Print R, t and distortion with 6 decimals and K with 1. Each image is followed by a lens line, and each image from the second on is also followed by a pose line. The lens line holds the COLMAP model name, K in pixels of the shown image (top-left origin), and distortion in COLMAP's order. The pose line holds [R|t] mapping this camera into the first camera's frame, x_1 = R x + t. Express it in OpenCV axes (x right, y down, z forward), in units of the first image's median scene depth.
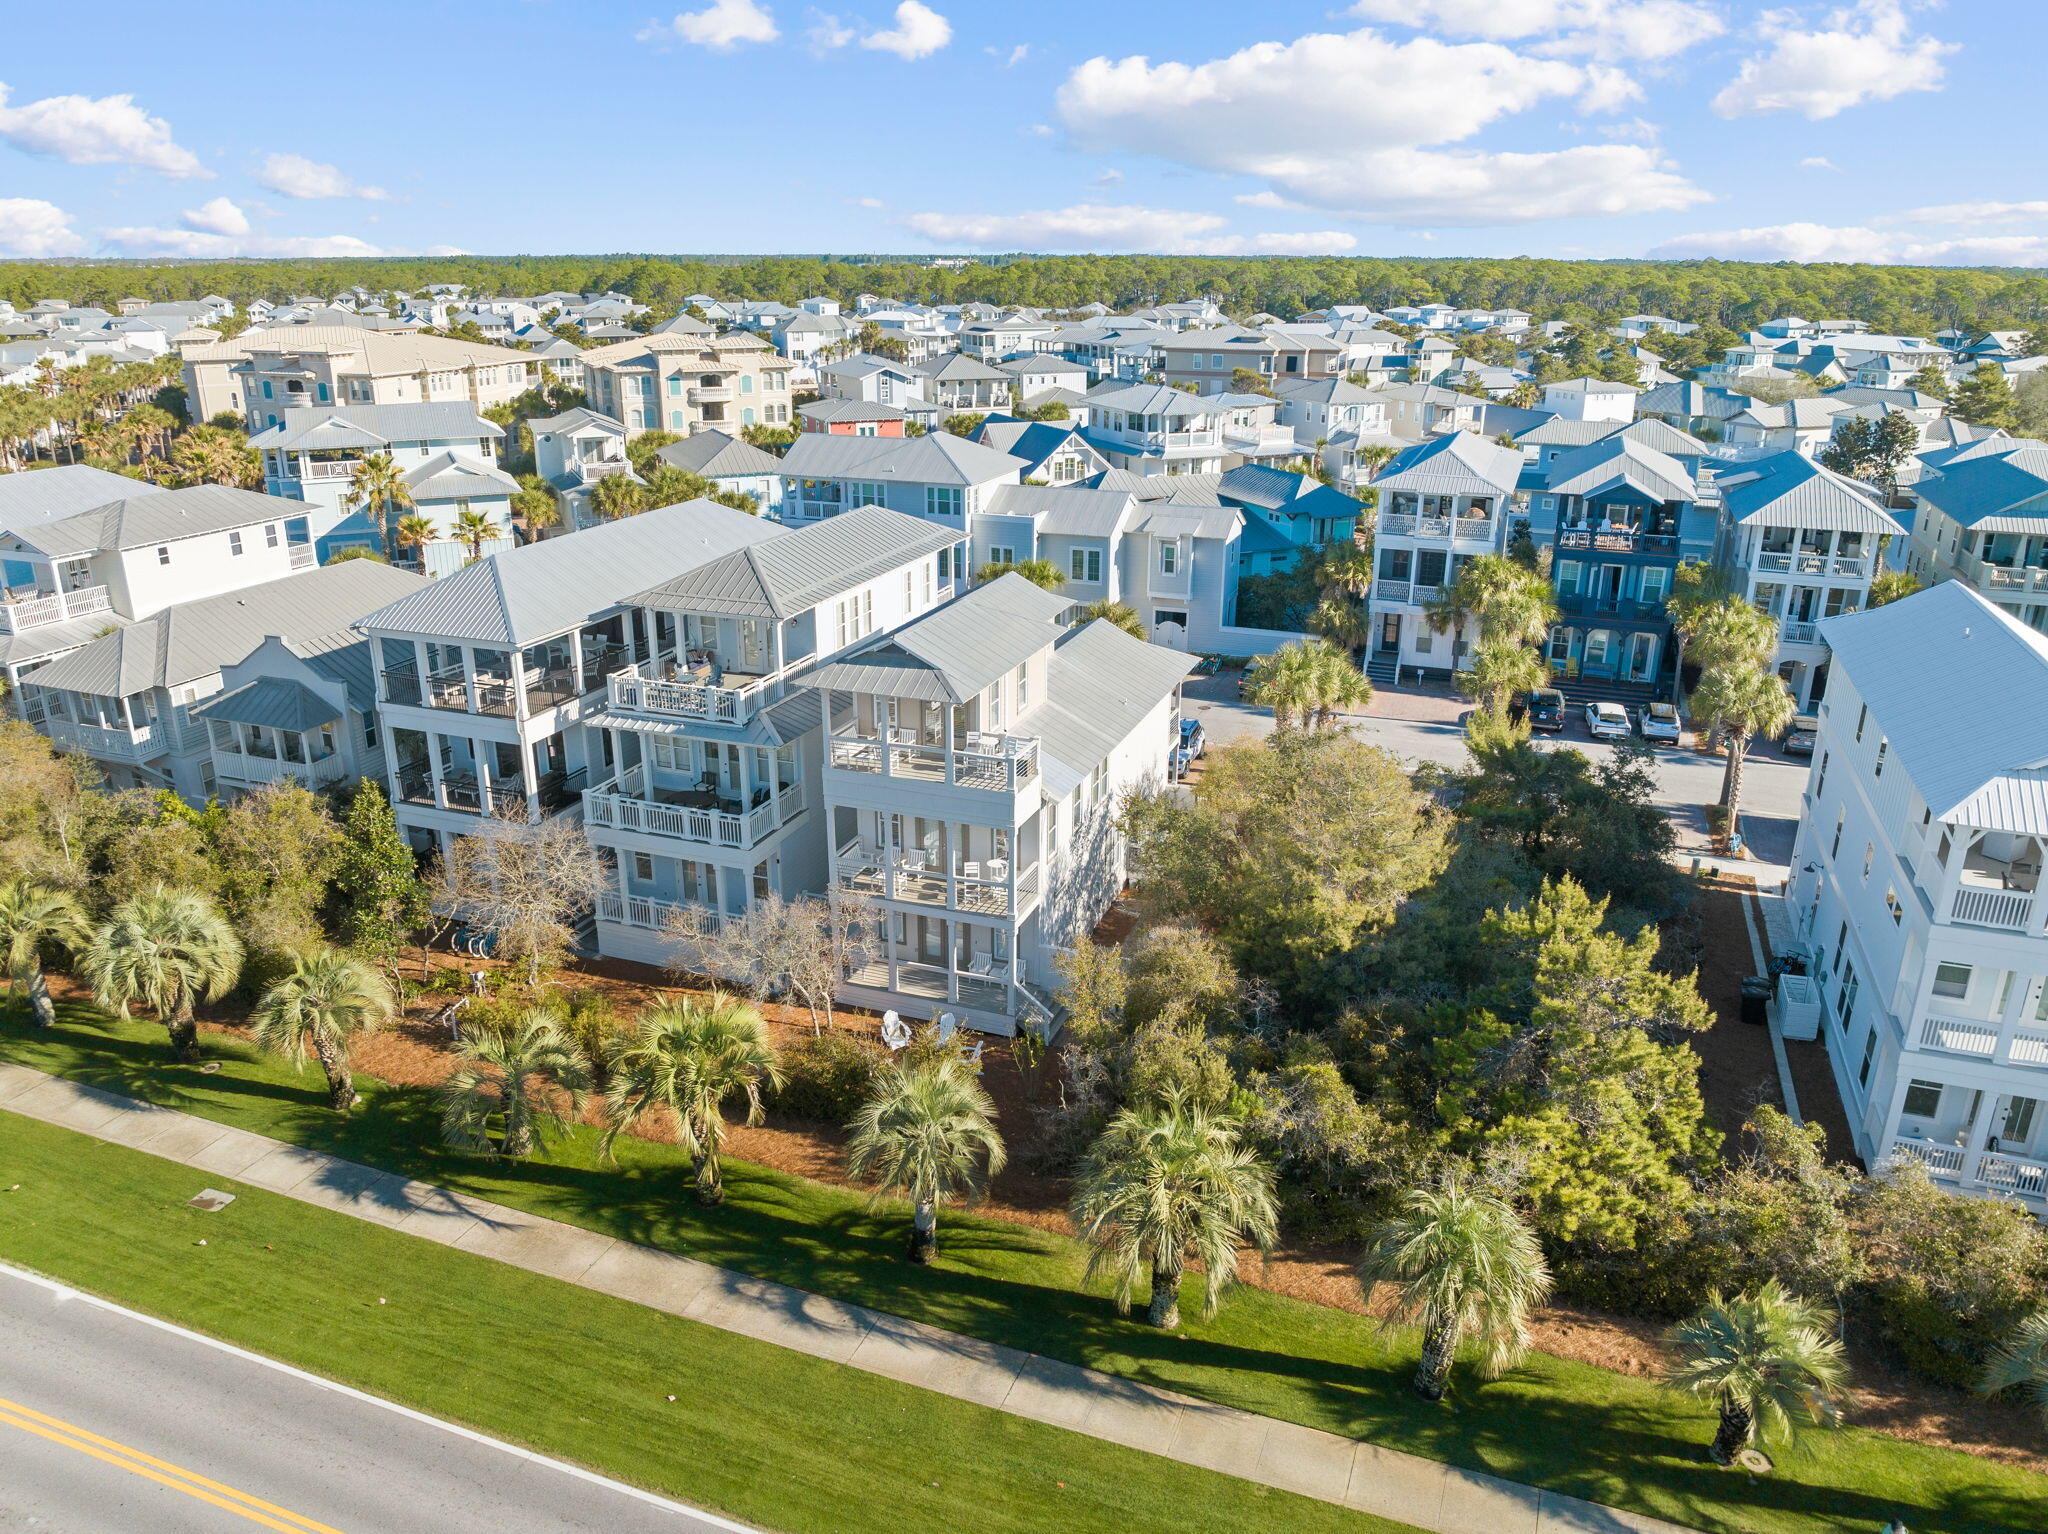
lens RADIAL K [[1440.0, 0, 1030.3], [0, 1440.0, 775.8], [0, 0, 1]] dist [-0.048671, 0.021906]
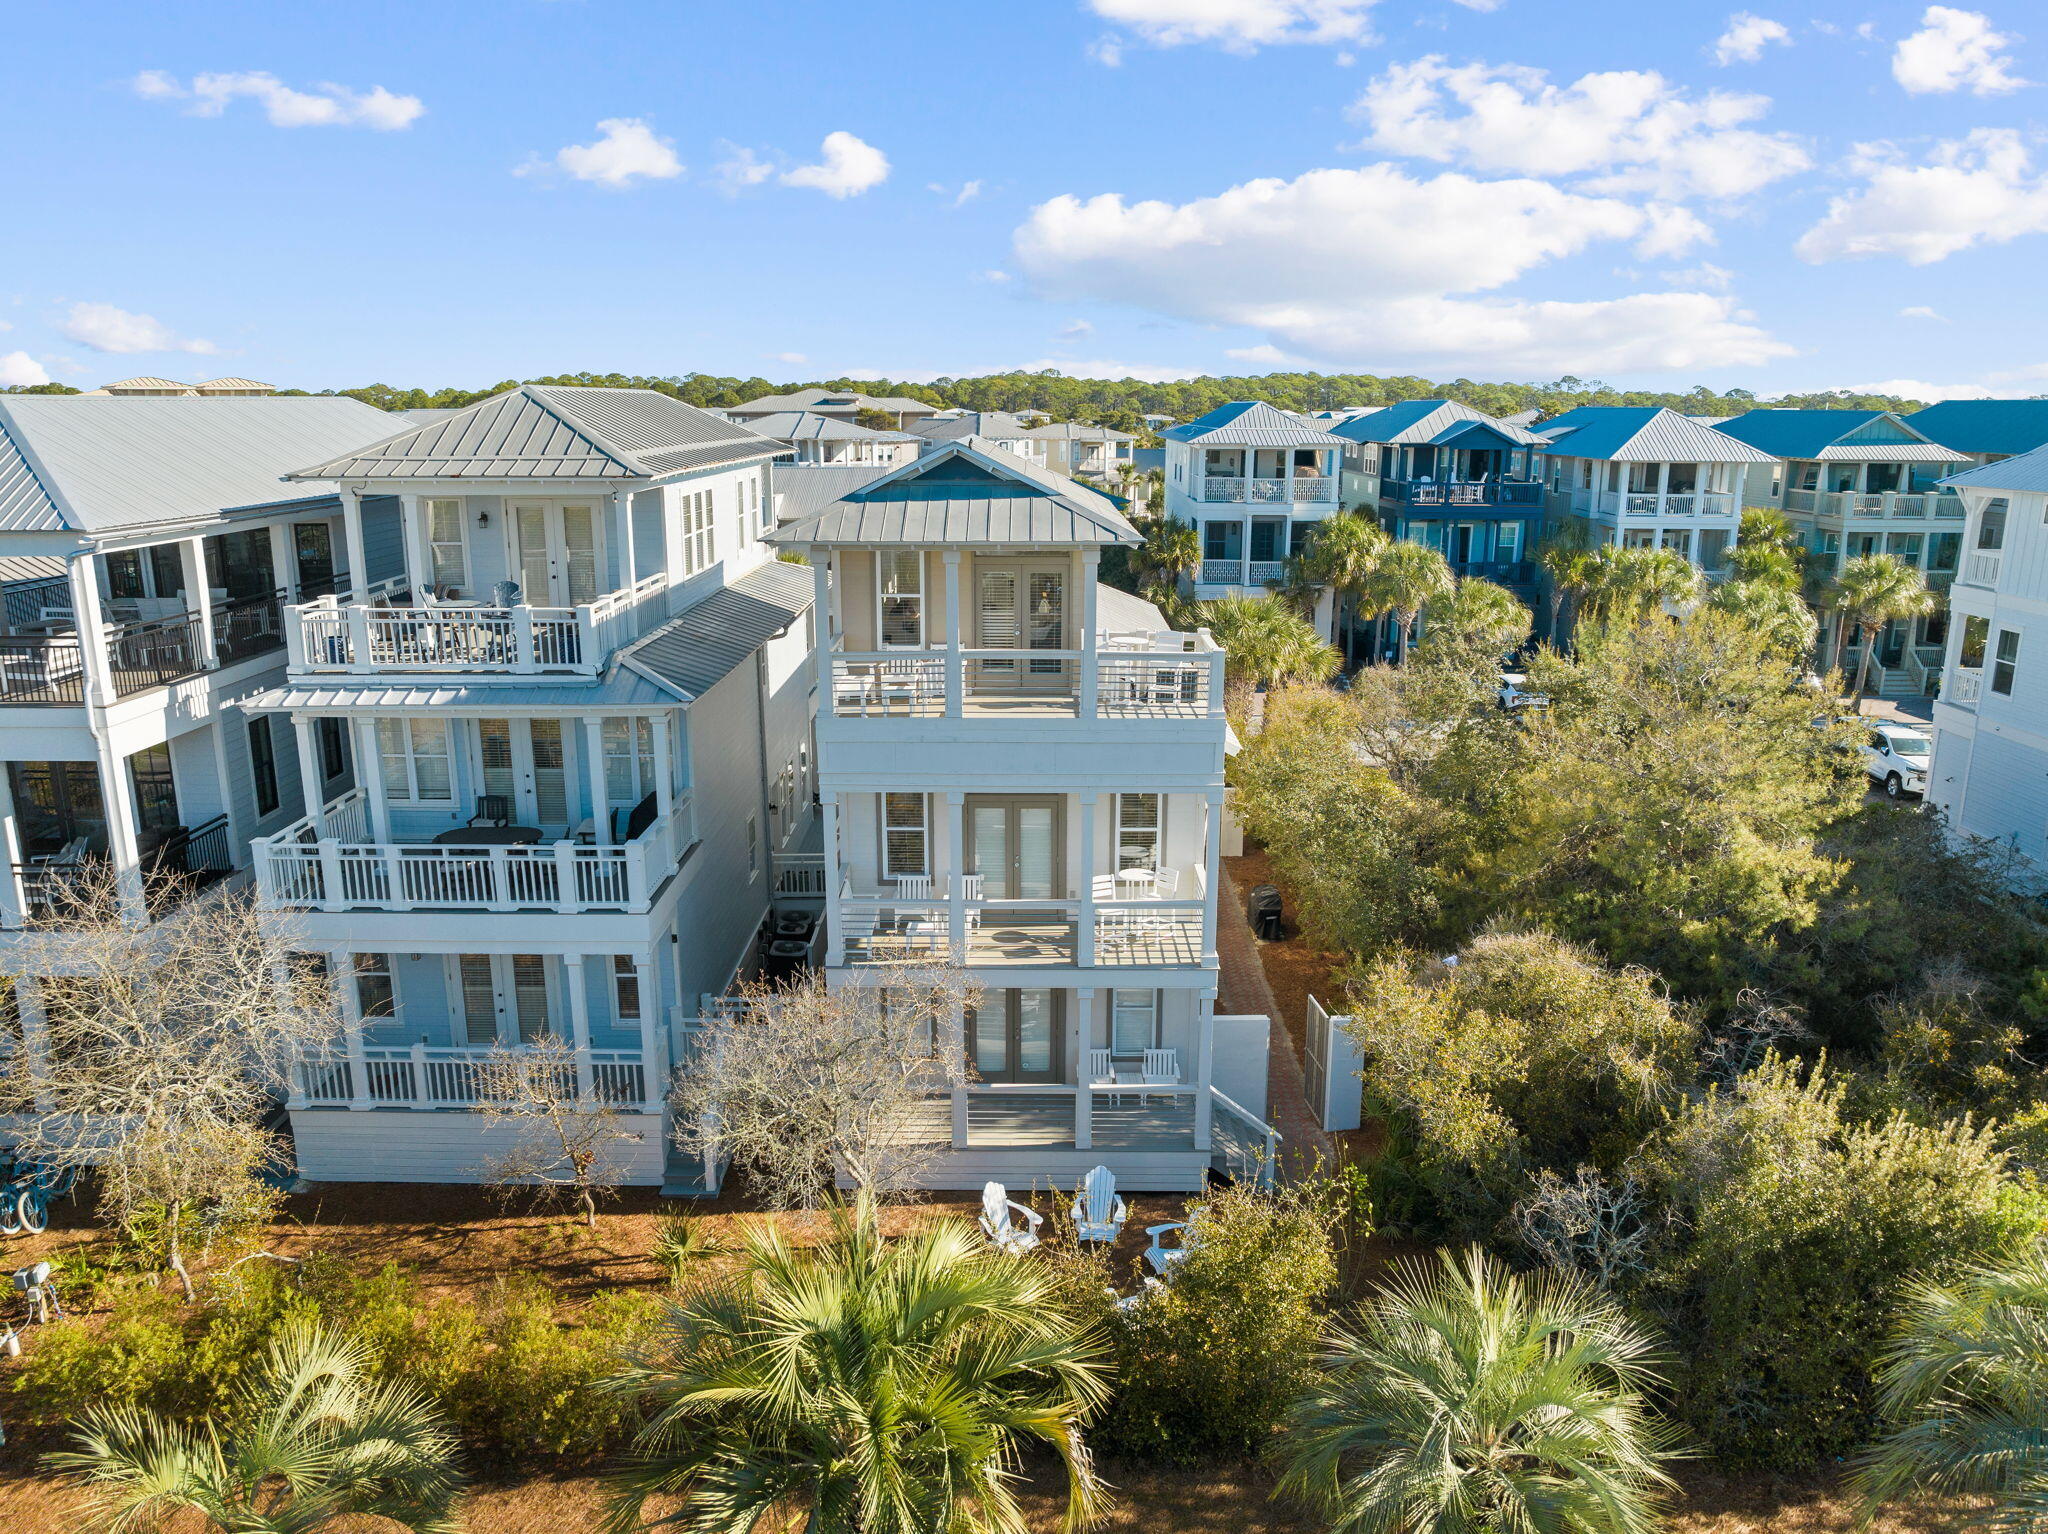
lens RADIAL K [[1440.0, 0, 1023.4], [0, 1440.0, 766.9], [0, 0, 1]] dist [-0.048671, 0.021906]
pose [[0.939272, -0.088446, 0.331580, -0.219170], [0.121683, 0.989274, -0.080812, 0.054209], [-0.320876, 0.116252, 0.939960, 0.453636]]
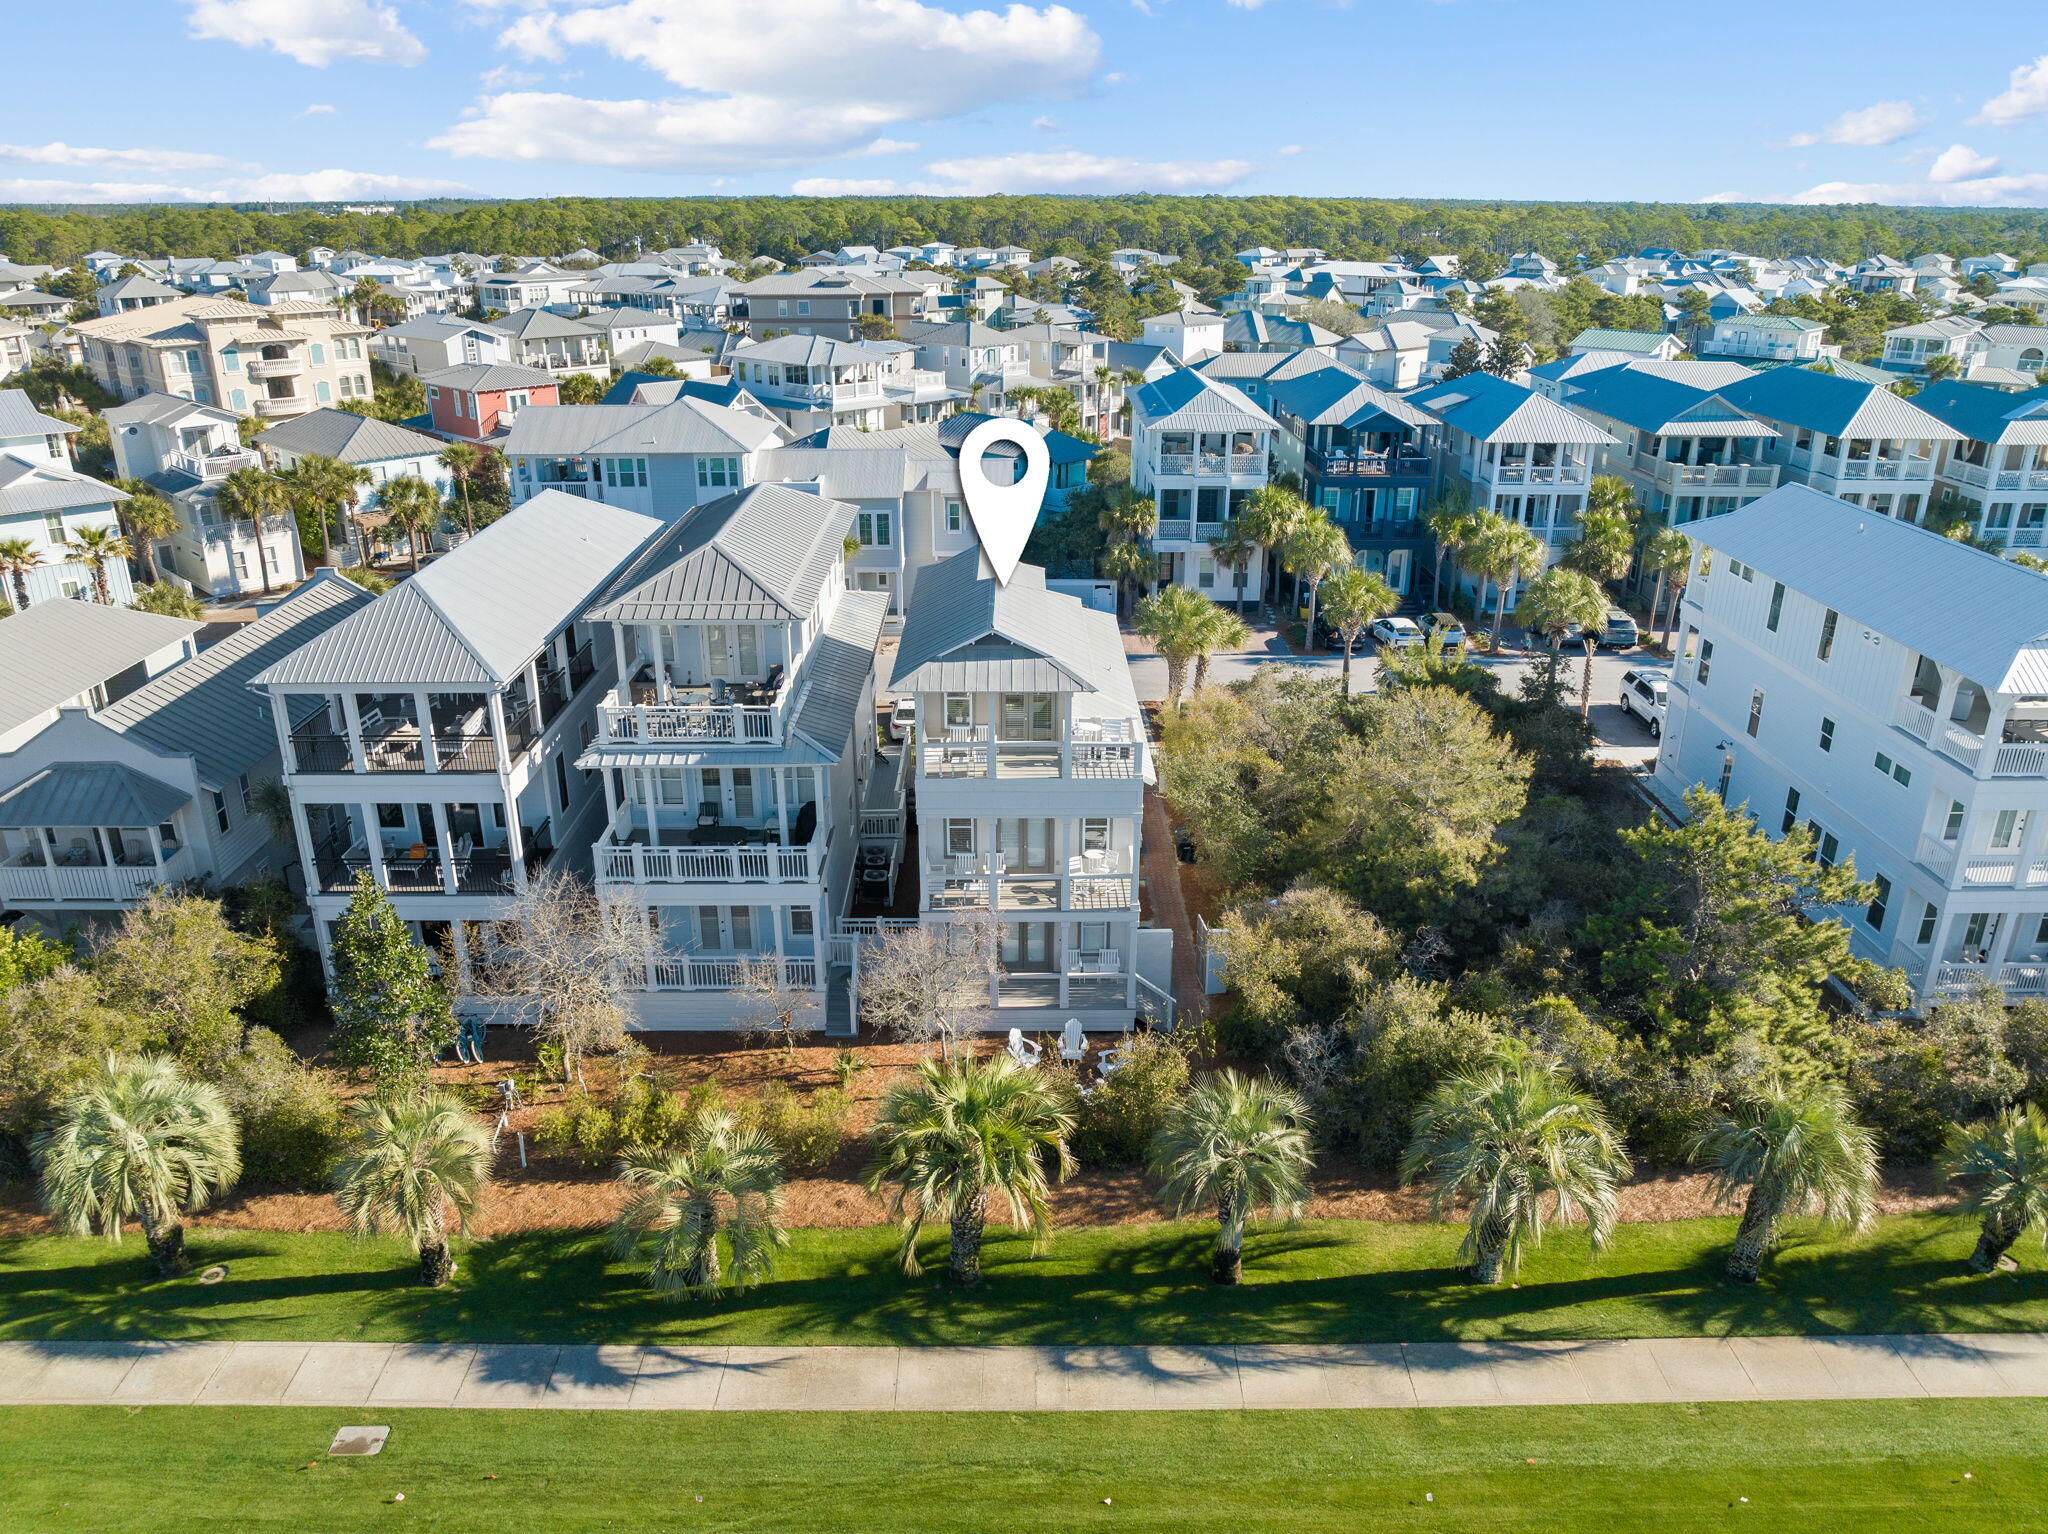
lens RADIAL K [[1440.0, 0, 1026.4], [0, 1440.0, 775.5], [0, 0, 1]] dist [-0.048671, 0.021906]
pose [[0.933189, -0.138088, 0.331797, -0.338927], [0.125732, 0.990336, 0.058535, -0.046648], [-0.336673, -0.012907, 0.941533, 0.114730]]
